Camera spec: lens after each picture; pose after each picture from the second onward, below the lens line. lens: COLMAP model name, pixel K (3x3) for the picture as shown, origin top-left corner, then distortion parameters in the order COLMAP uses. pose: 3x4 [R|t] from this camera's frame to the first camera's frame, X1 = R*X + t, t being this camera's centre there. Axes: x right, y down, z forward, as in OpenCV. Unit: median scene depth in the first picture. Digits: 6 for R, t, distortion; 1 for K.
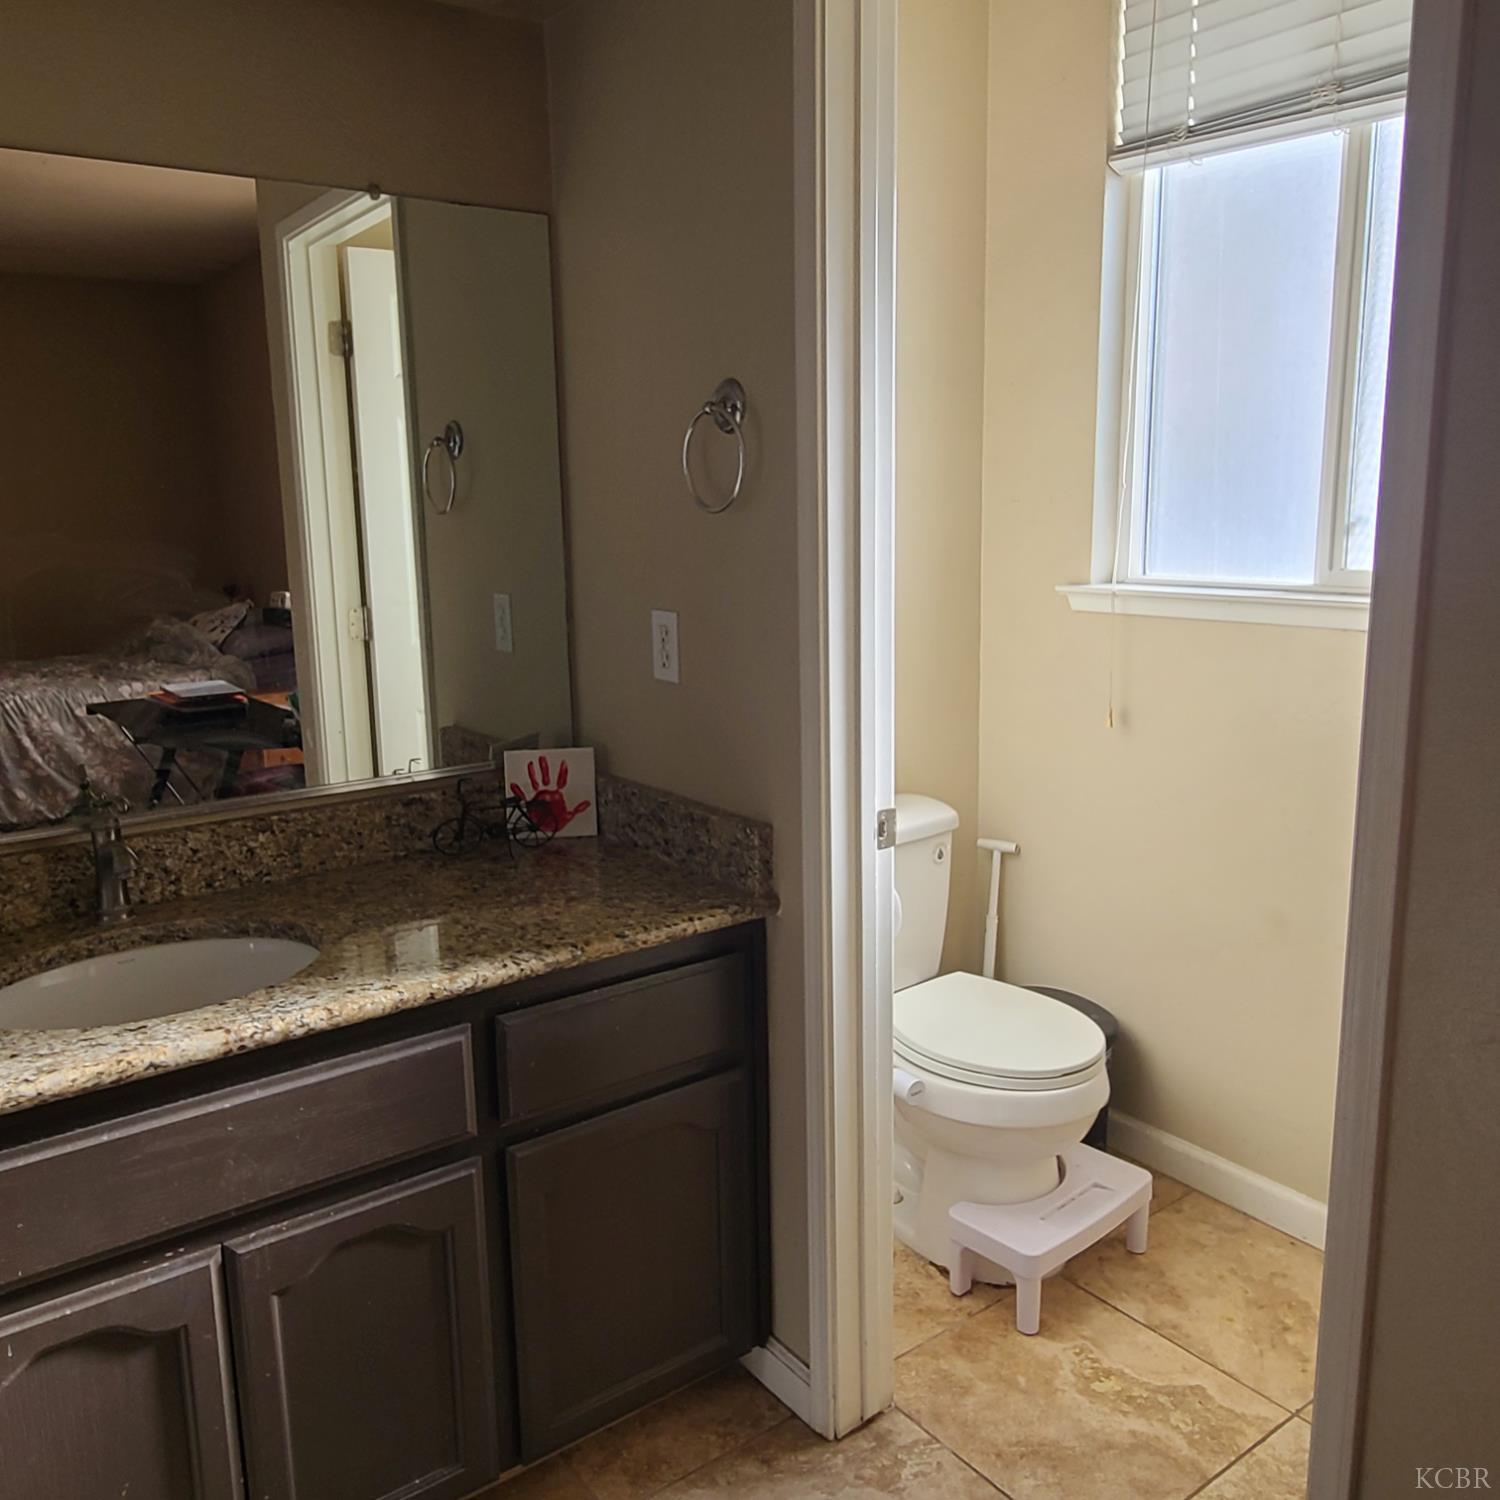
lens RADIAL K [[1268.4, 0, 733.4], [0, 1268.4, 731.4], [0, 0, 1]] dist [0.008195, -0.004602]
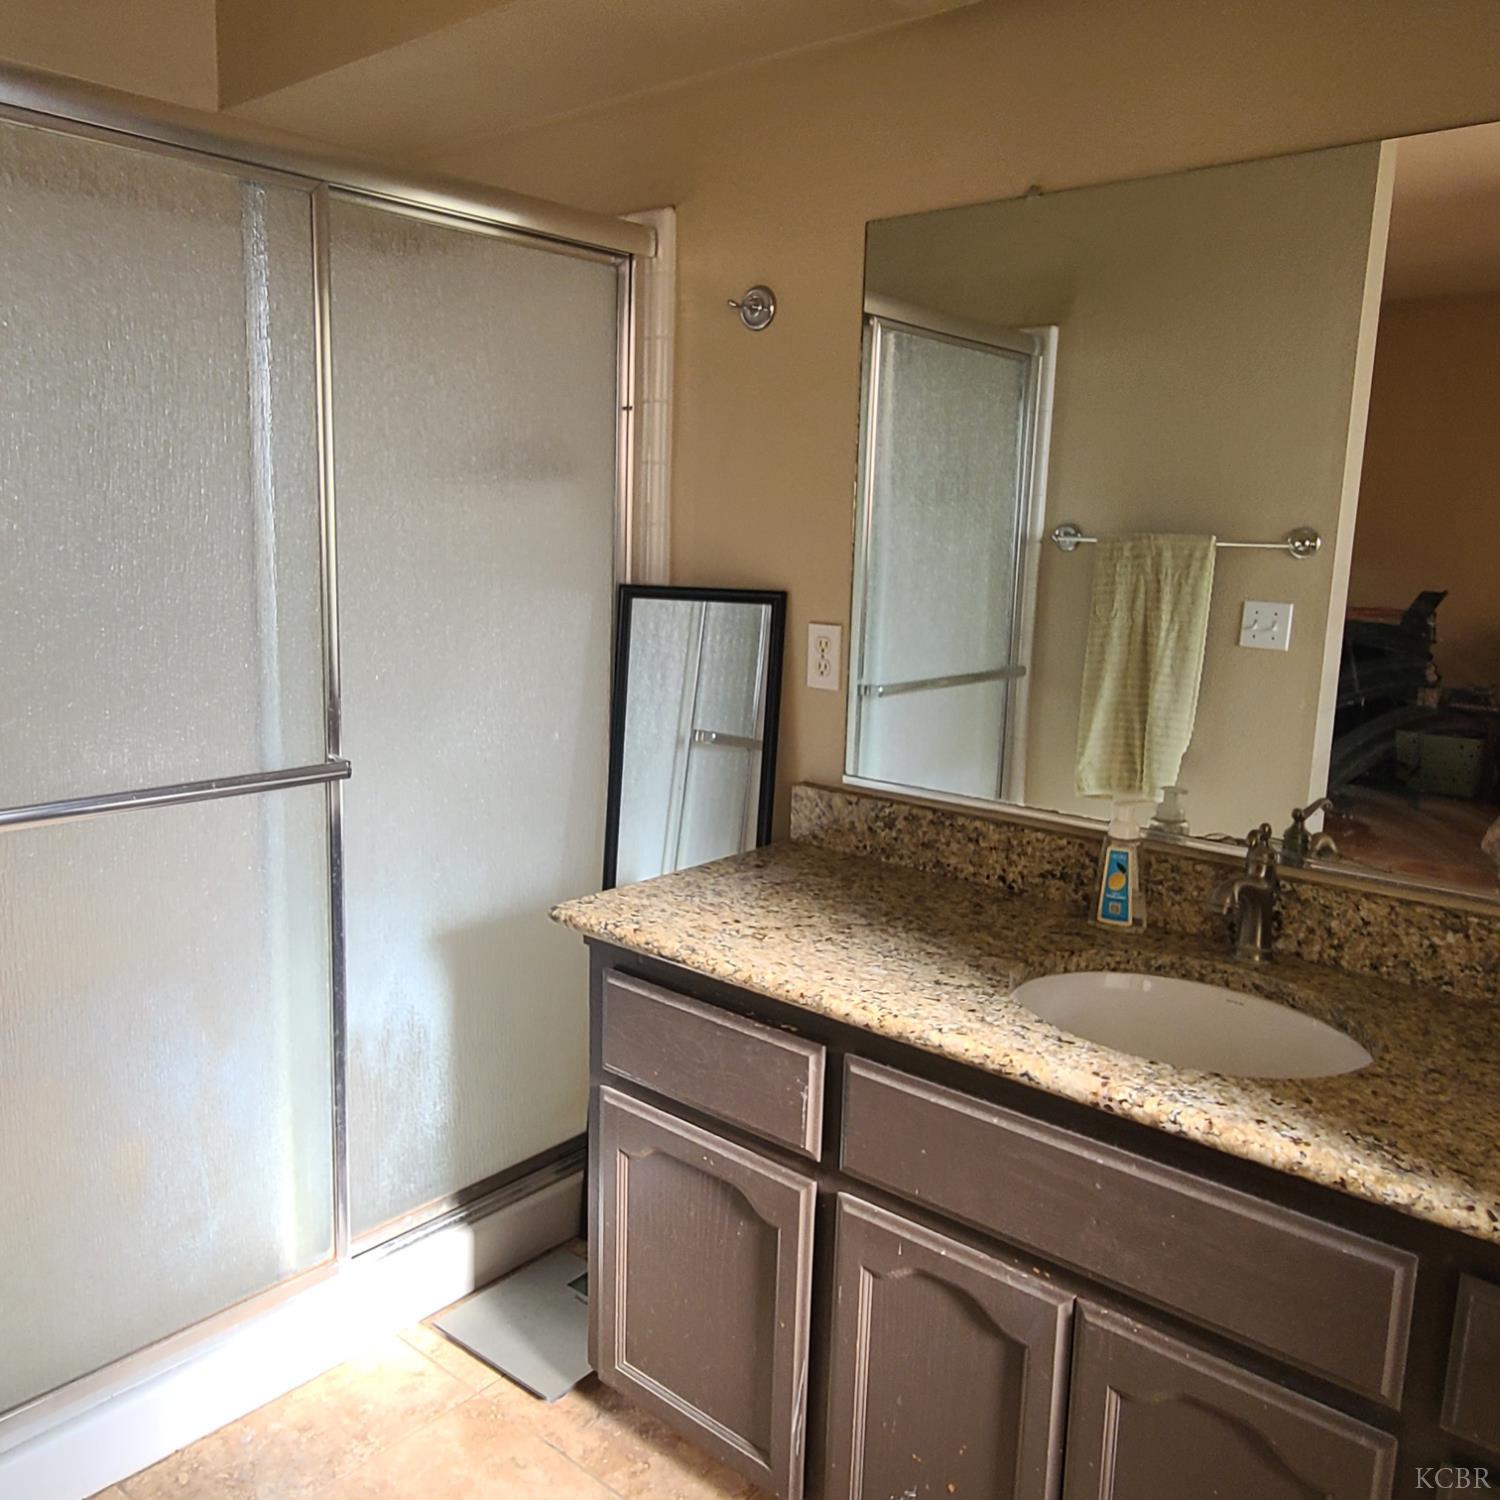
lens RADIAL K [[1268.4, 0, 733.4], [0, 1268.4, 731.4], [0, 0, 1]] dist [0.008195, -0.004602]
pose [[0.228639, 0.186494, -0.955481, 0.325002], [-0.205301, 0.968643, 0.139936, -0.074925], [0.951617, 0.164167, 0.259757, 0.396887]]
